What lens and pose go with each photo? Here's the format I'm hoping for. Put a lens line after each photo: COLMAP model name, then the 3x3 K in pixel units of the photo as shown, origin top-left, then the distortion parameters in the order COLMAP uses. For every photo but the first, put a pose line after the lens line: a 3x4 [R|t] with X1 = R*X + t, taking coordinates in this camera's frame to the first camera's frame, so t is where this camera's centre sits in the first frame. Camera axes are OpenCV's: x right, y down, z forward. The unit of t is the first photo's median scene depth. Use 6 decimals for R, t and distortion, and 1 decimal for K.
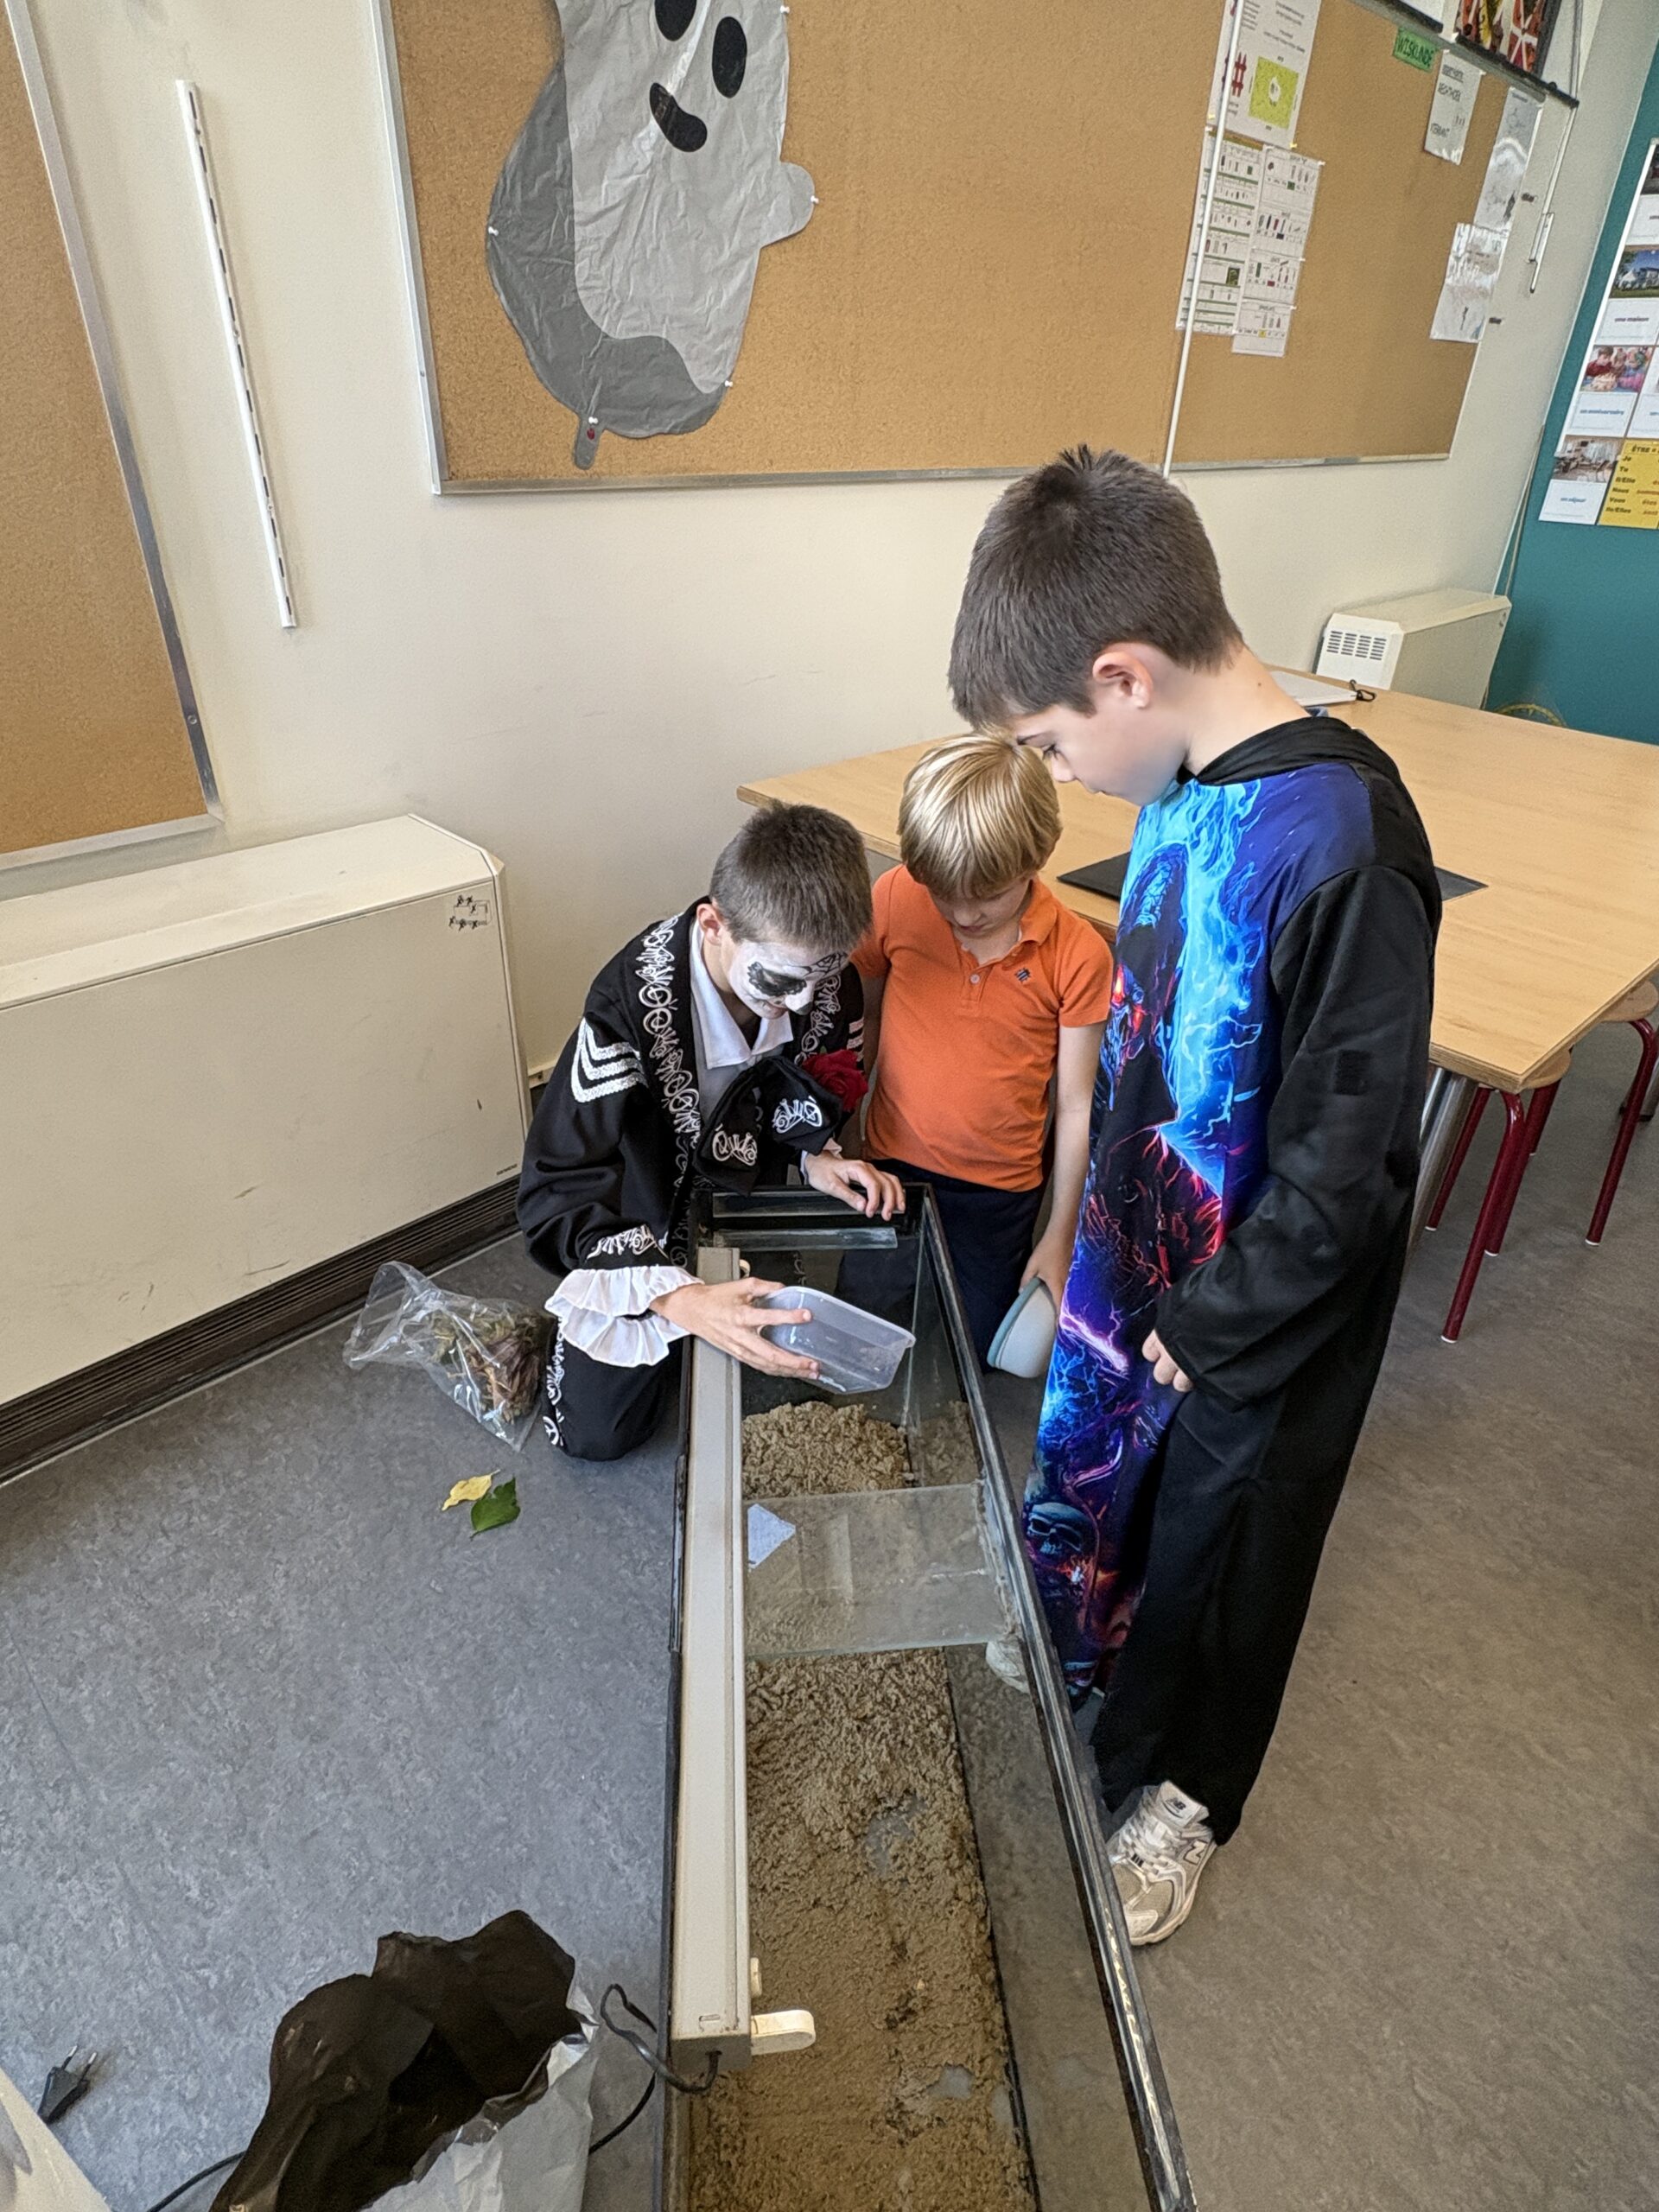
lens RADIAL K [[1173.8, 0, 834.6], [0, 1173.8, 1104.9], [0, 0, 1]] dist [0.001553, -0.000370]
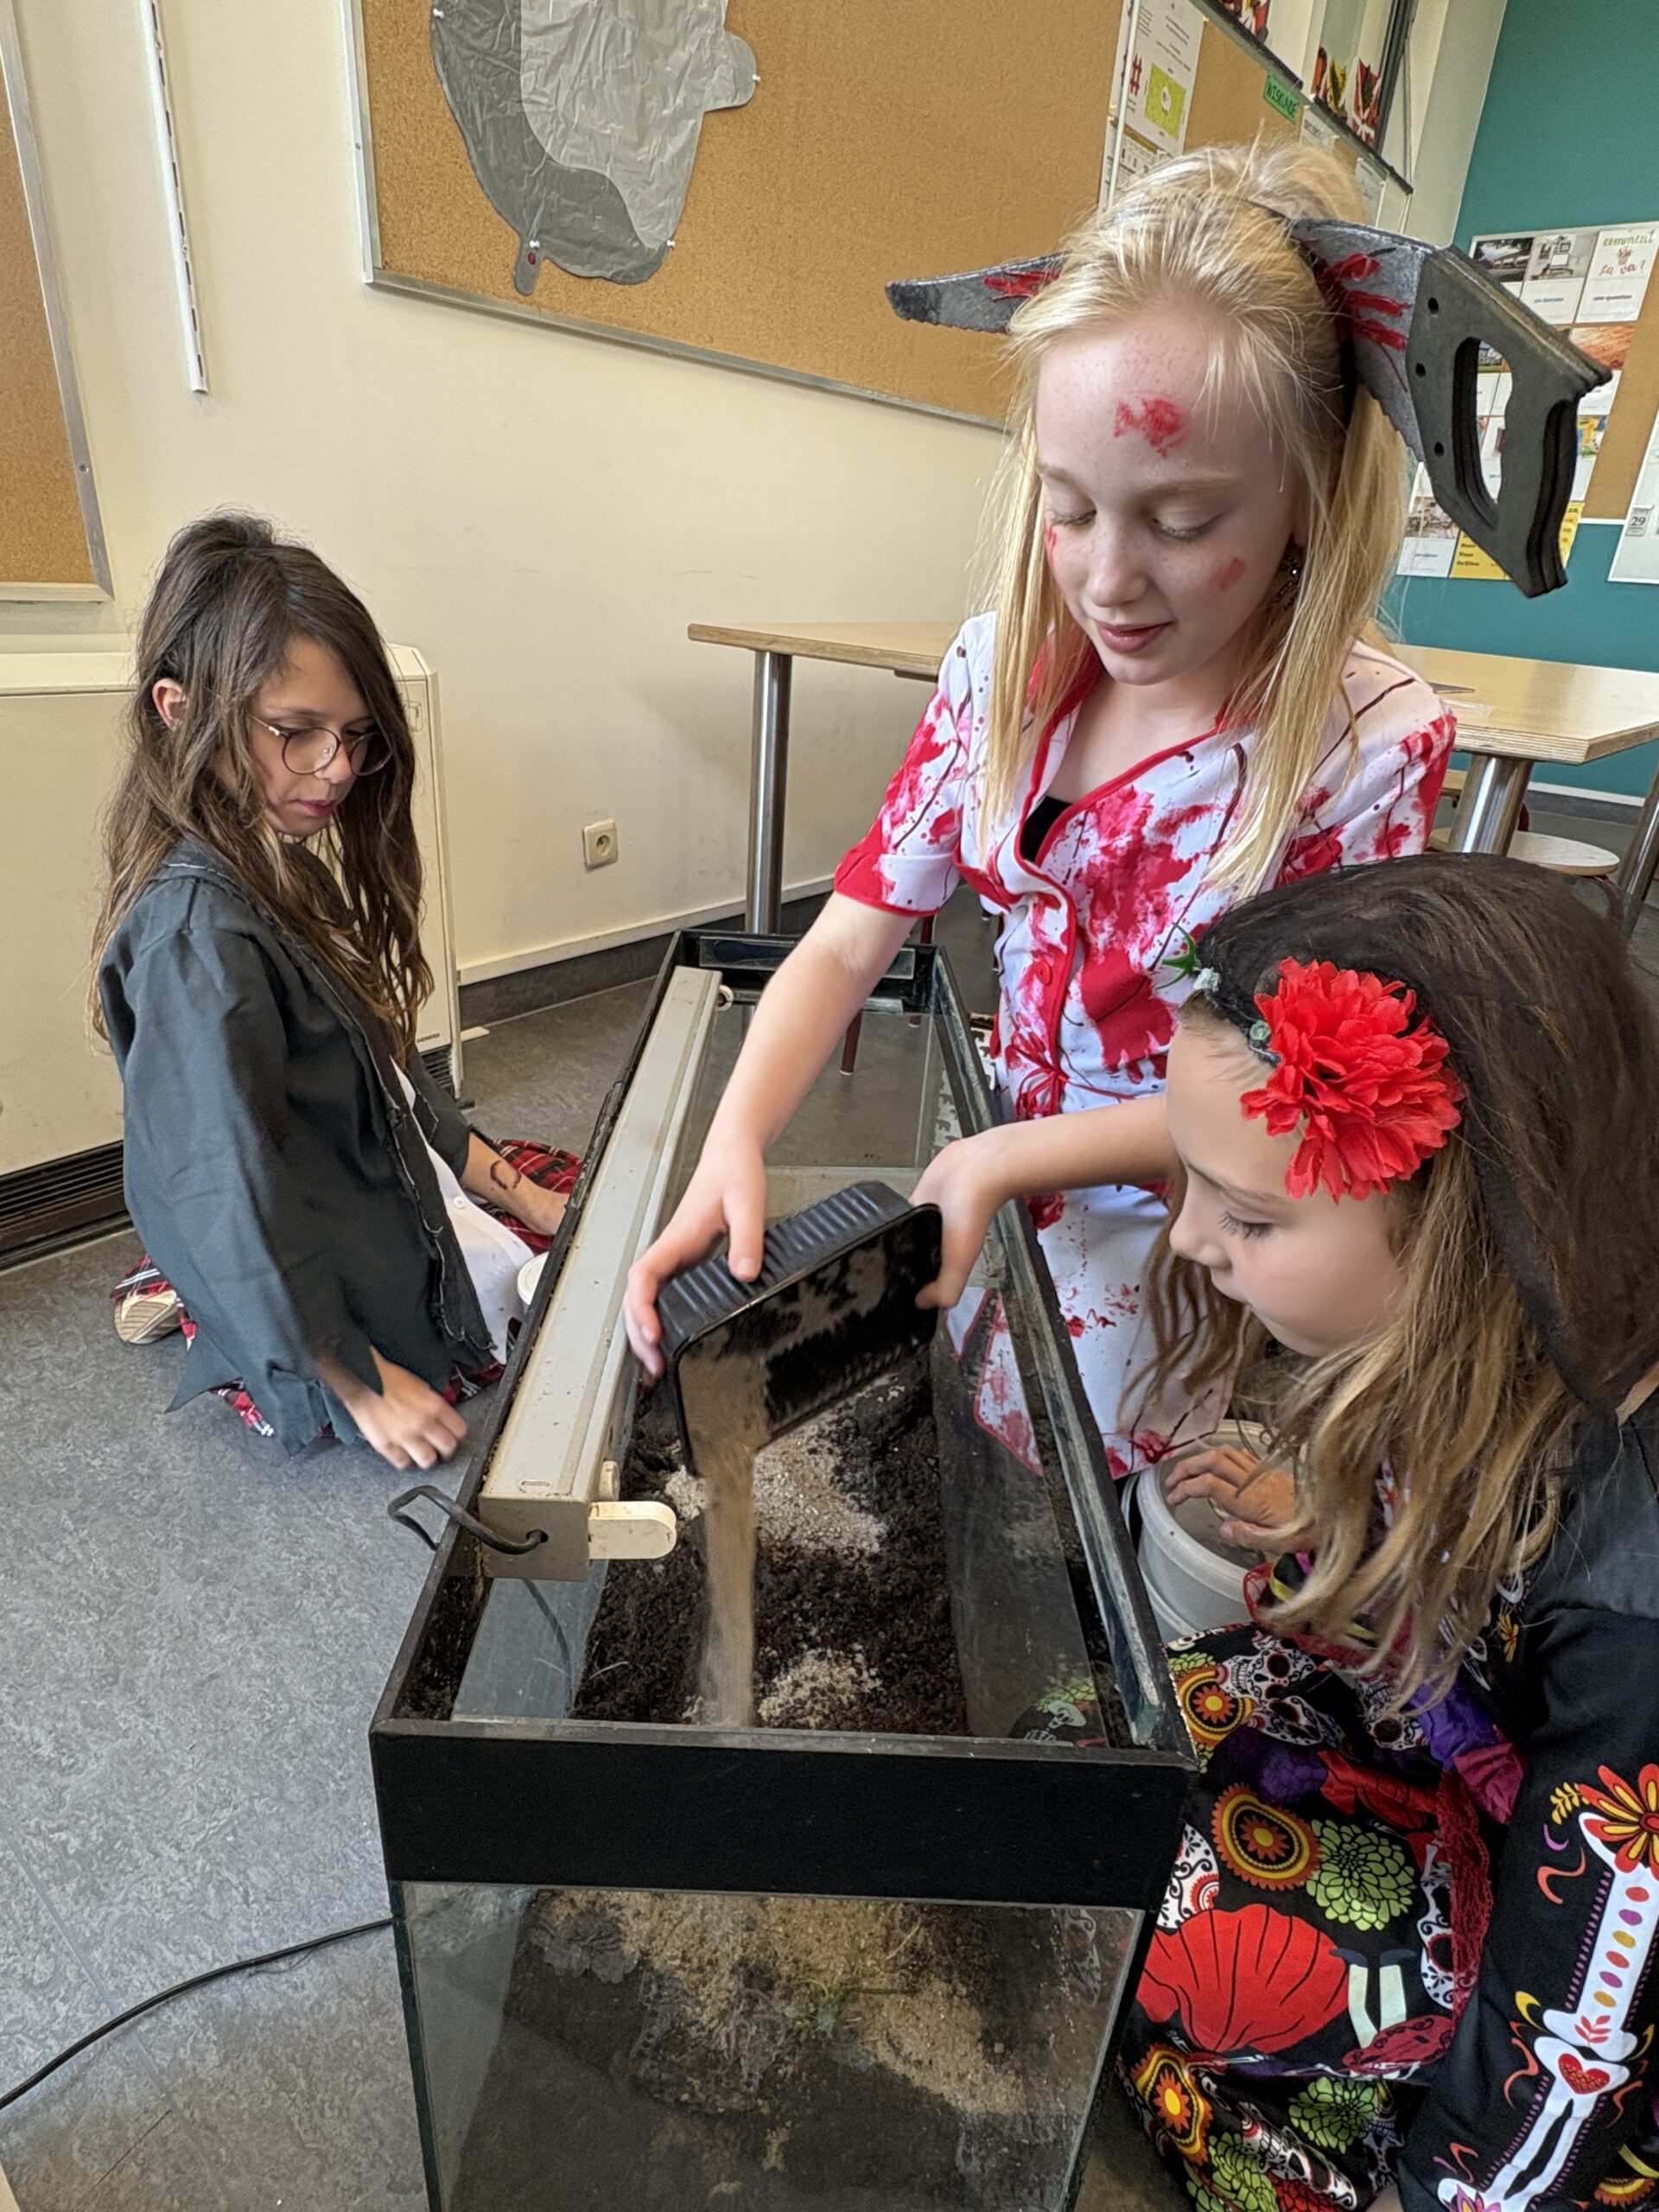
lens RADIAL K [[1189.4, 0, 831.1], [0, 1189.4, 1105.2], [0, 0, 1]] dist [0.001525, -0.001885]
pose [[0.994553, -0.014451, 0.103230, -0.076318], [0.025819, 0.993635, -0.109646, 0.224511], [-0.100988, 0.111714, 0.988596, 0.099558]]
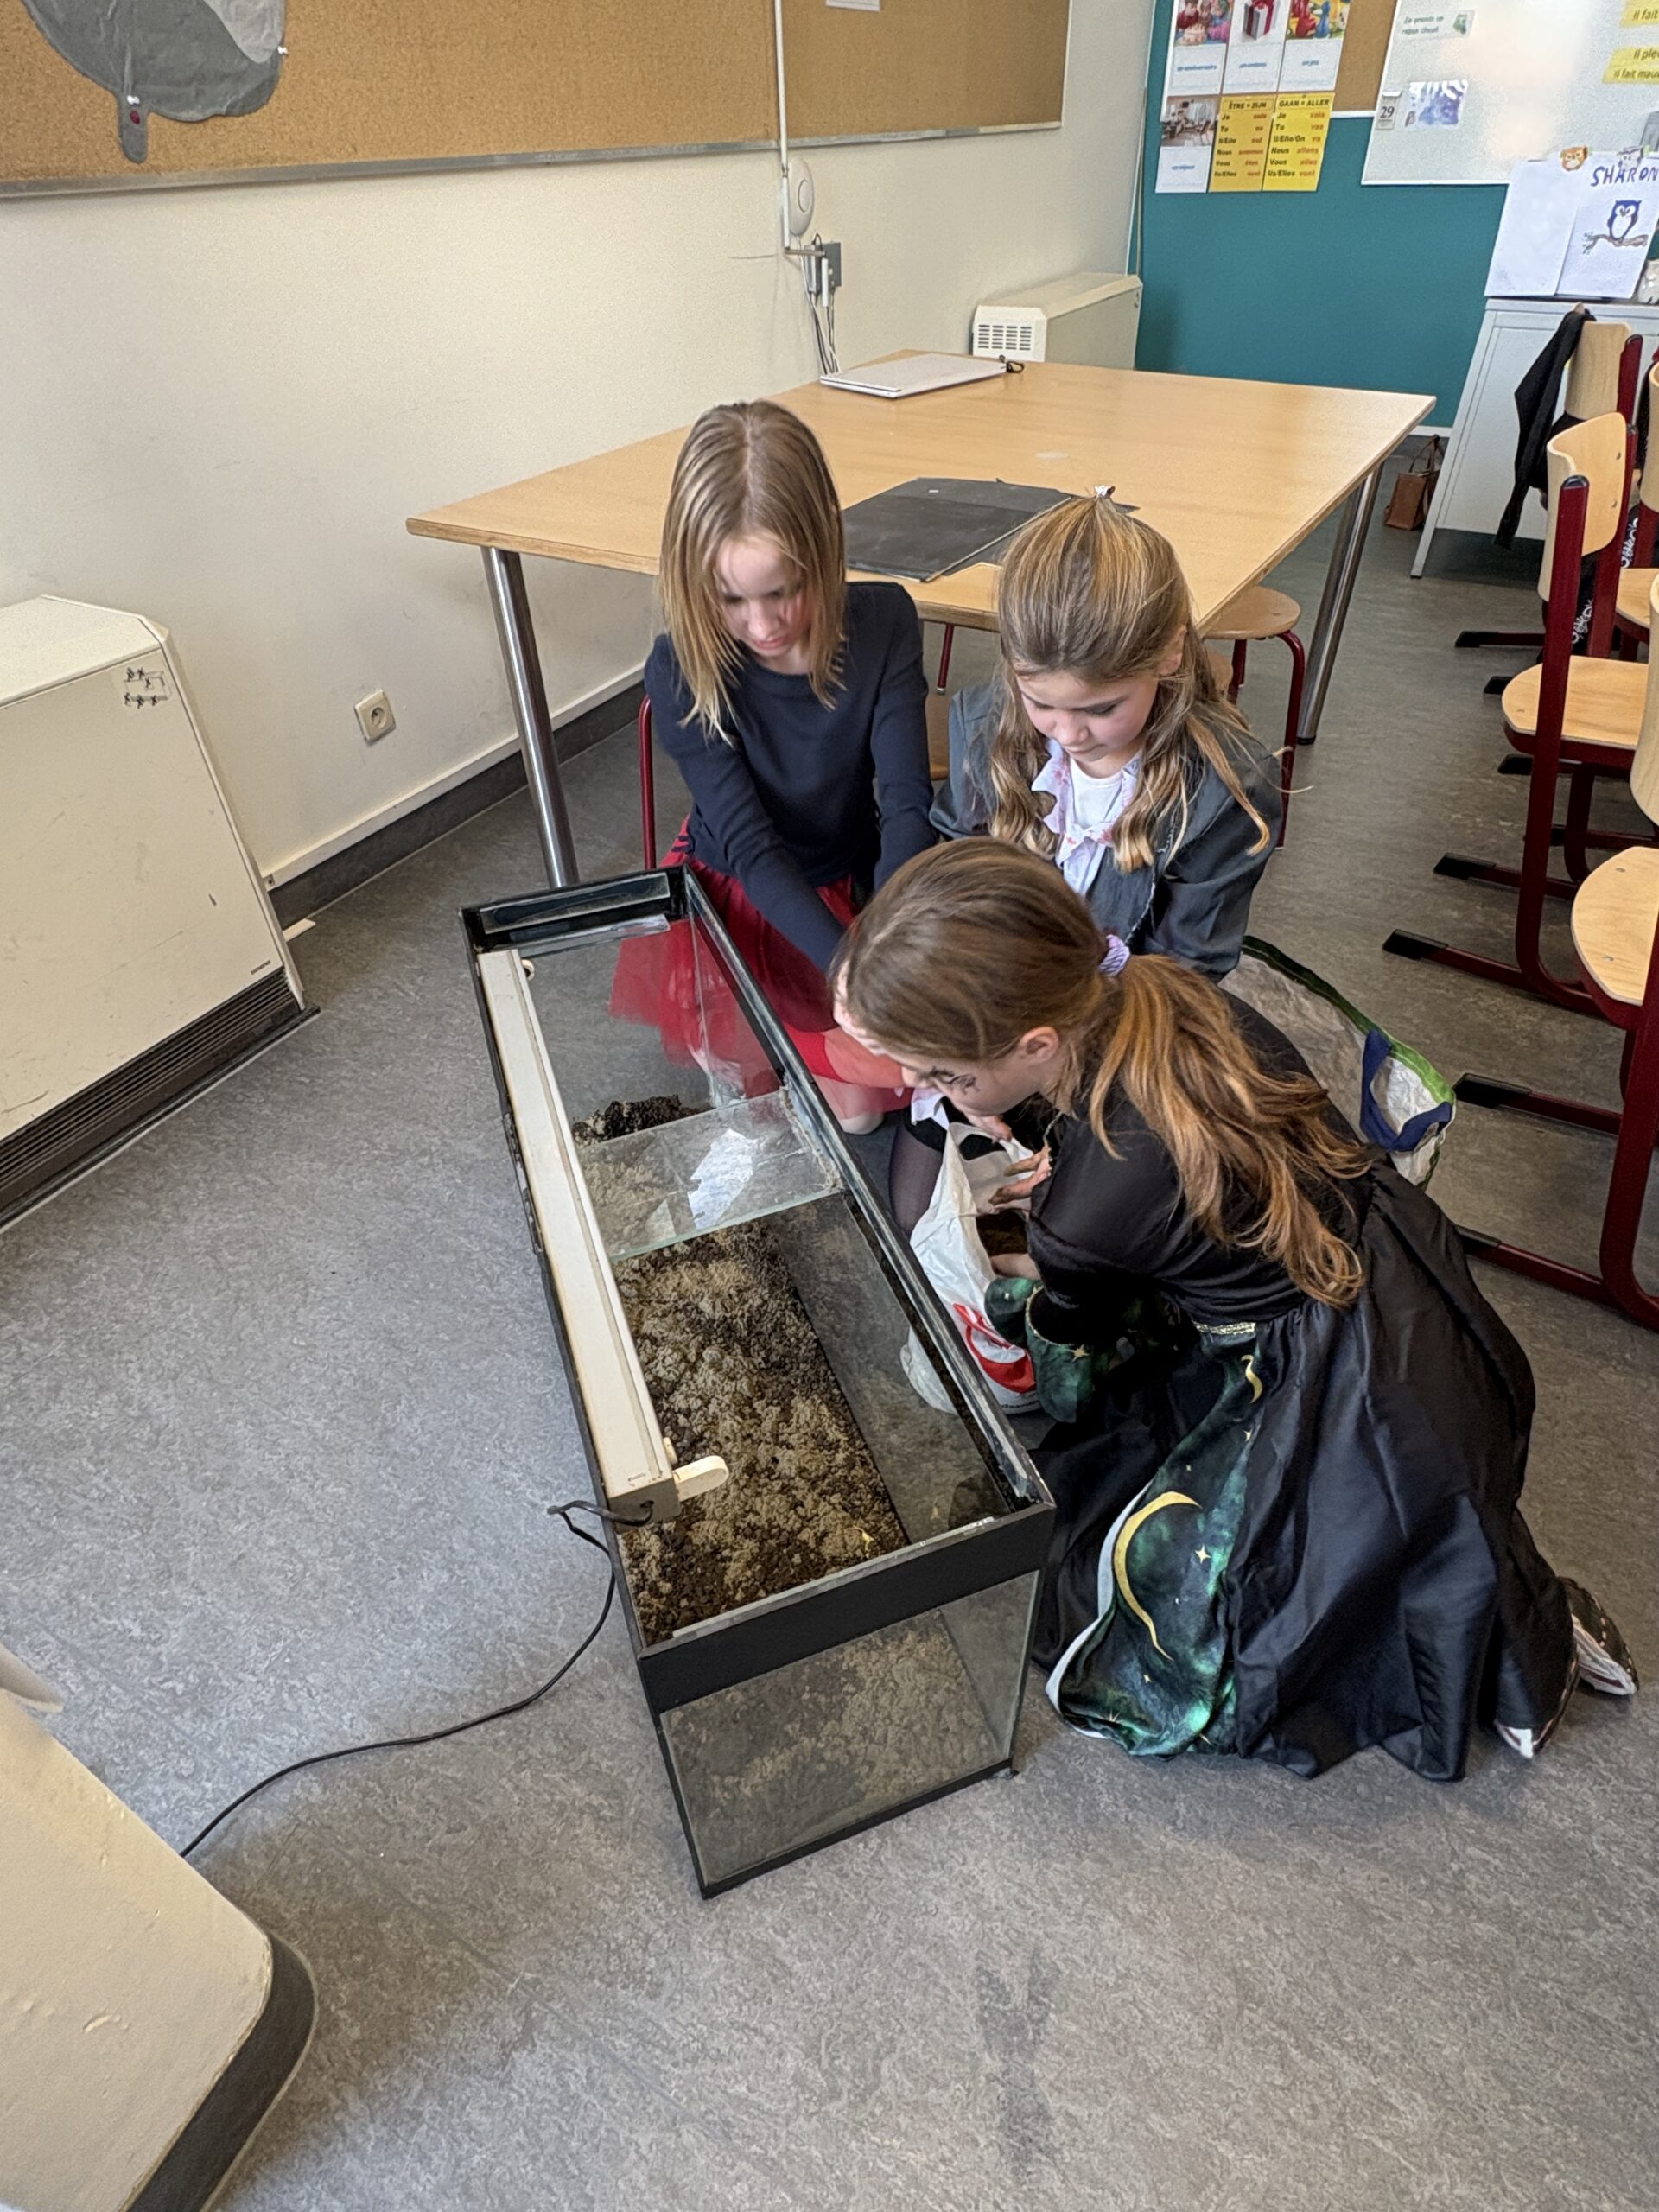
lens RADIAL K [[1173.8, 0, 839.4], [0, 1173.8, 1095.4], [0, 0, 1]] dist [0.001553, -0.000370]
pose [[0.960609, -0.217784, 0.172629, -0.011857], [0.190295, 0.968181, 0.162520, 0.096929], [-0.202530, -0.123268, 0.971487, -0.053927]]
